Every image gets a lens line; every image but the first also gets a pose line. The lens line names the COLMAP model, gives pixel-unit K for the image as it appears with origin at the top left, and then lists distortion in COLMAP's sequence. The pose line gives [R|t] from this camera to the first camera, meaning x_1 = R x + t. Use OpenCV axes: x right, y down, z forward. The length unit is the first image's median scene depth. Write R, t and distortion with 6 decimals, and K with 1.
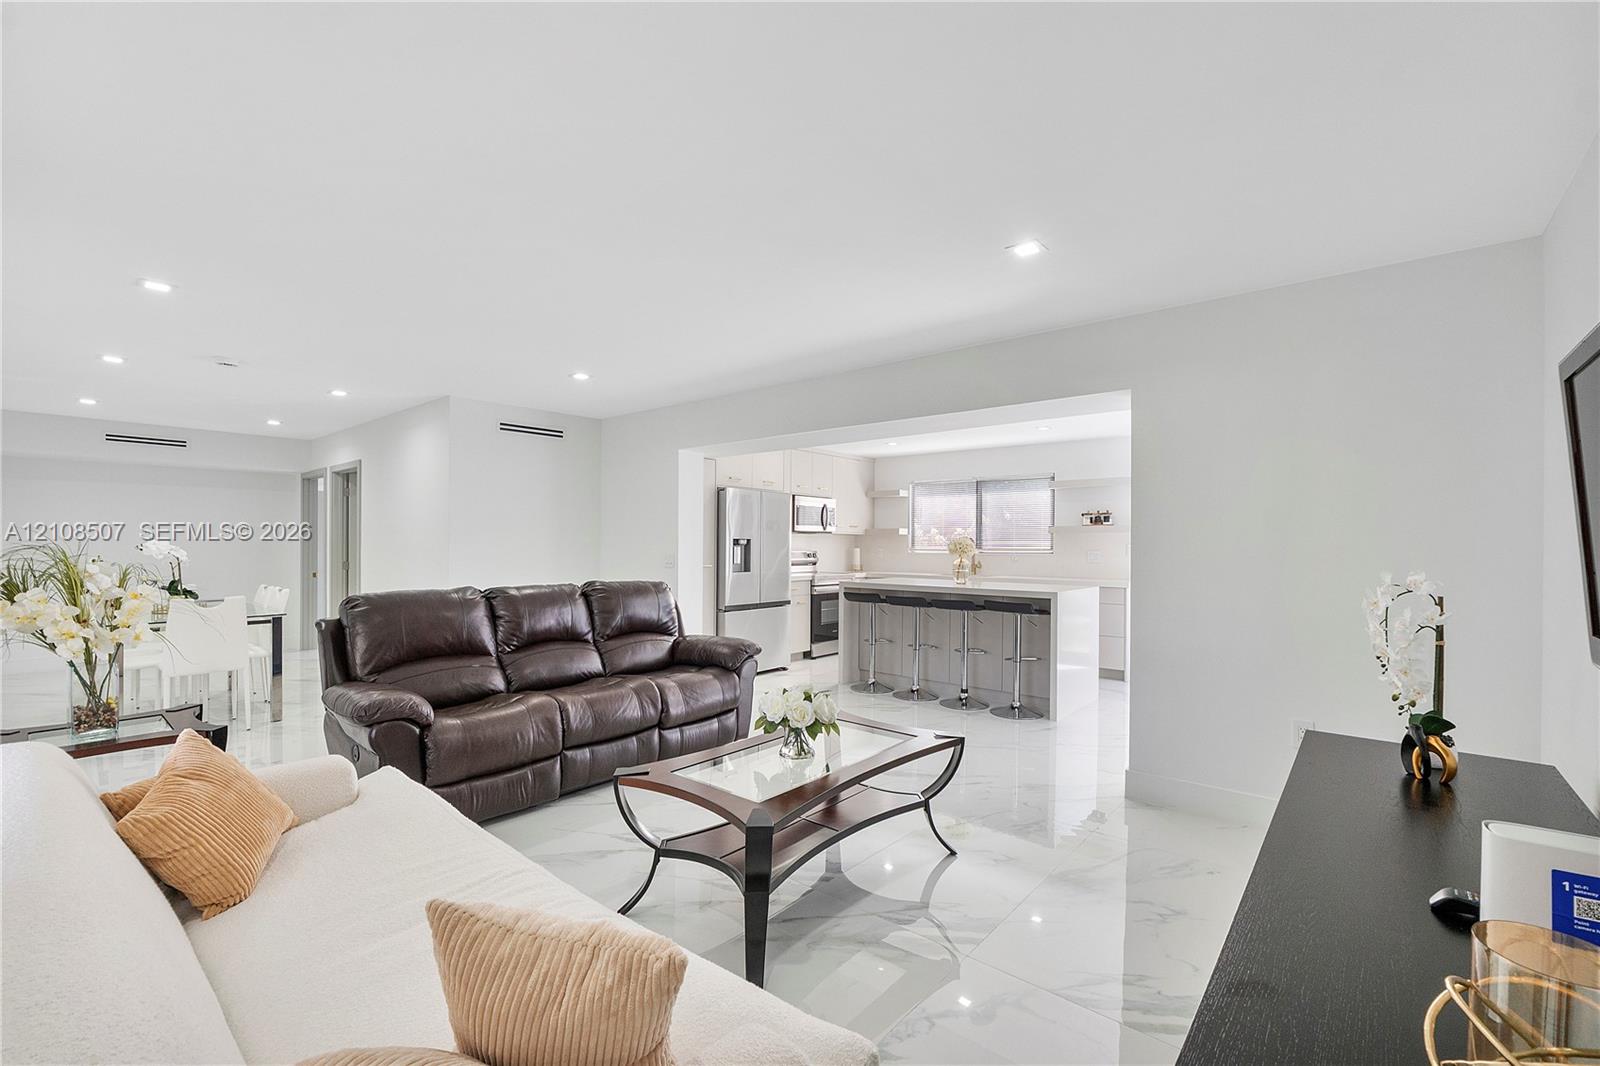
lens RADIAL K [[674.7, 0, 801.7], [0, 674.7, 548.8], [0, 0, 1]] dist [-0.000765, 0.000001]
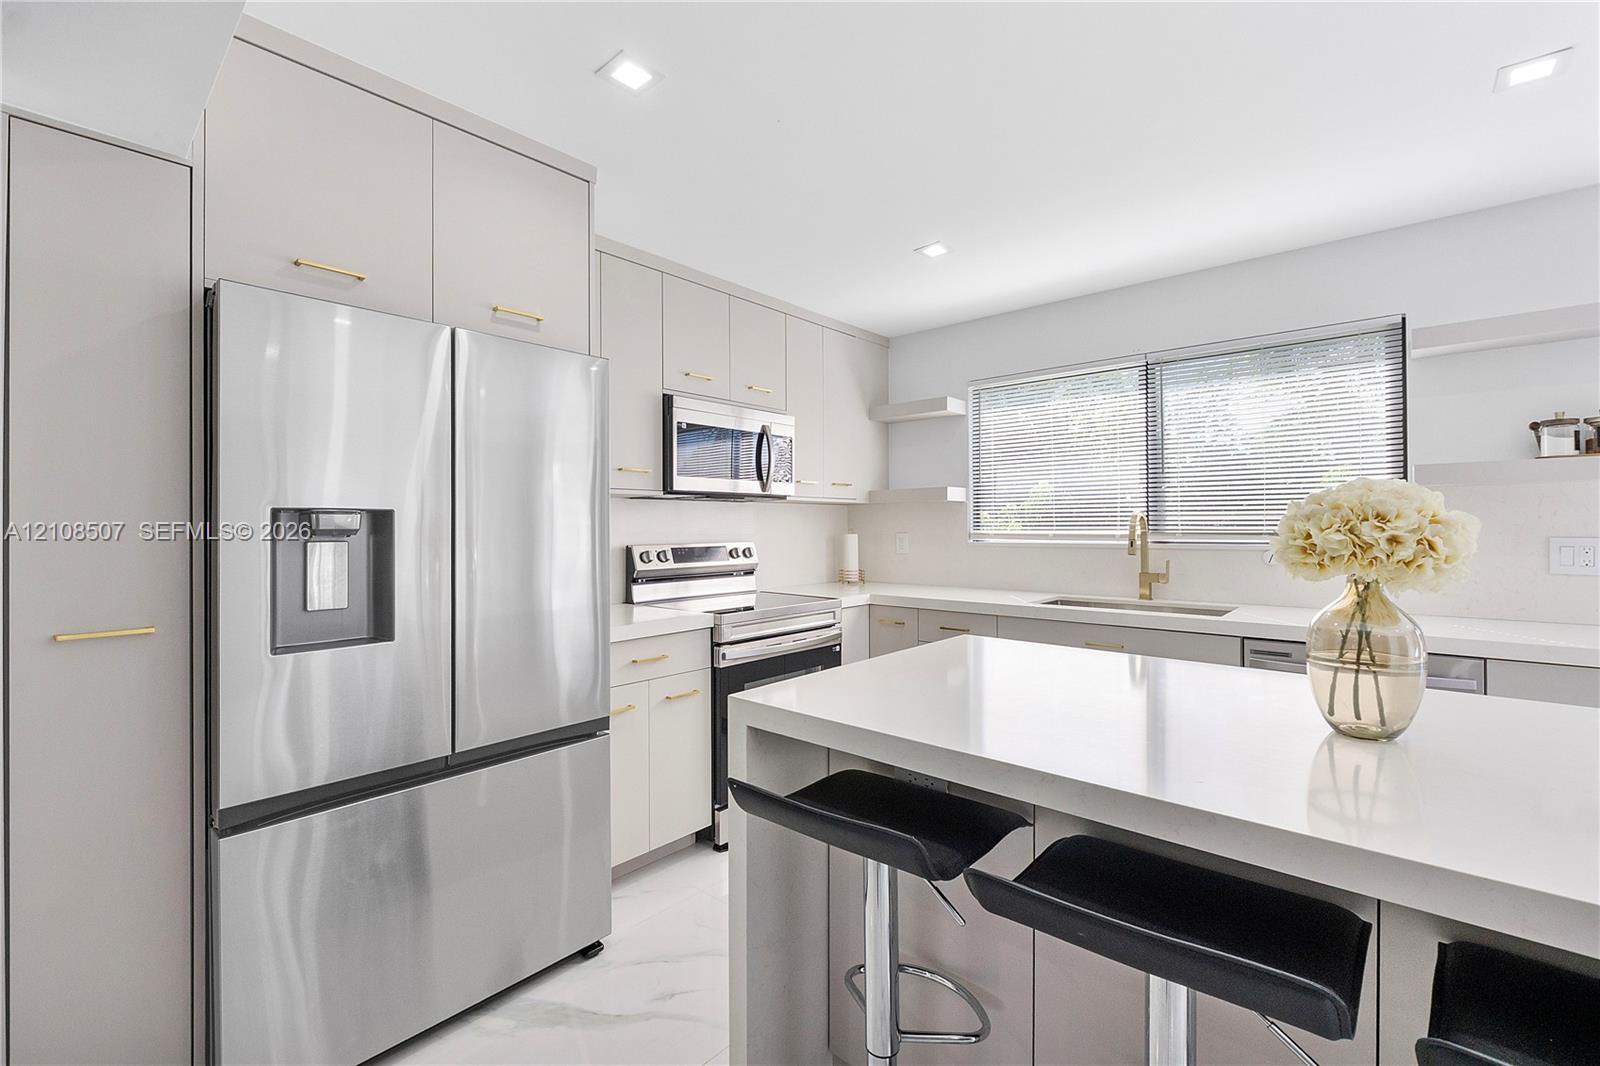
lens RADIAL K [[687.2, 0, 800.5], [0, 687.2, 522.1], [0, 0, 1]] dist [-0.004147, -0.000061]
pose [[0.999678, -0.012536, -0.022069, 0.064469], [0.012288, 0.999860, -0.011338, -0.004119], [0.022208, 0.011063, 0.999692, 0.597284]]
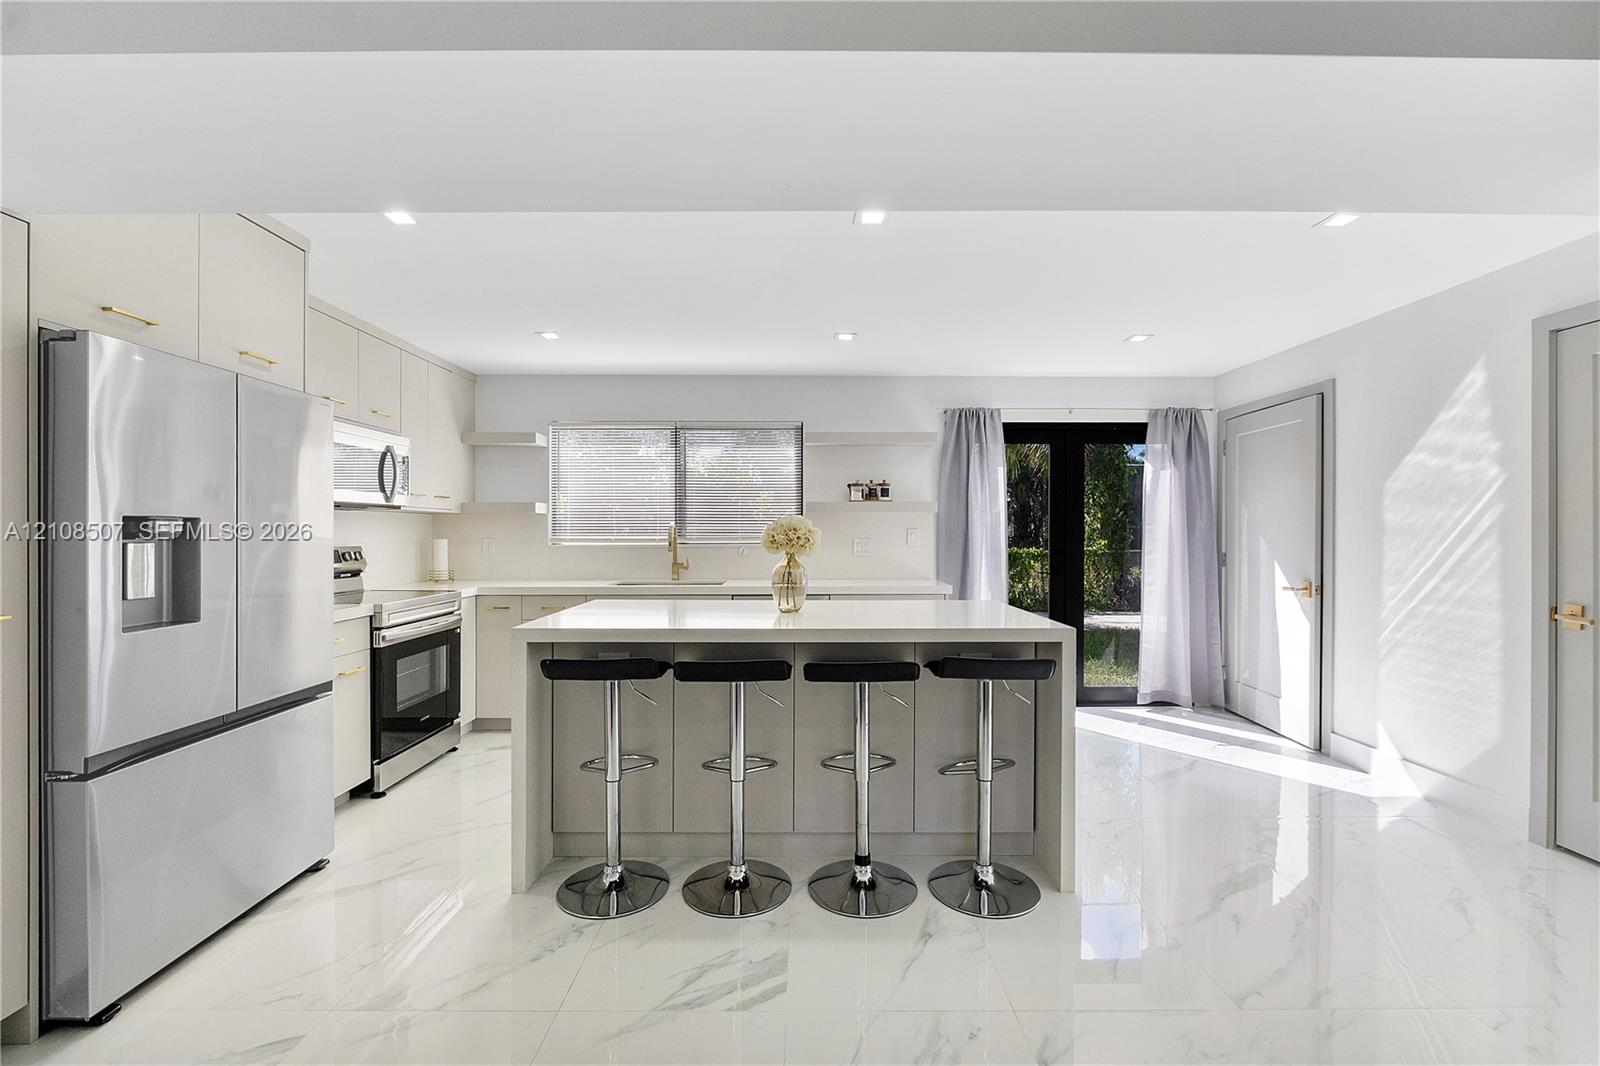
lens RADIAL K [[680.4, 0, 806.6], [0, 680.4, 534.3], [0, 0, 1]] dist [-0.004990, -0.000454]
pose [[0.759625, -0.009781, 0.650288, -0.052379], [0.009735, 0.999946, 0.003669, -0.003981], [-0.650289, 0.003543, 0.759679, 0.458700]]
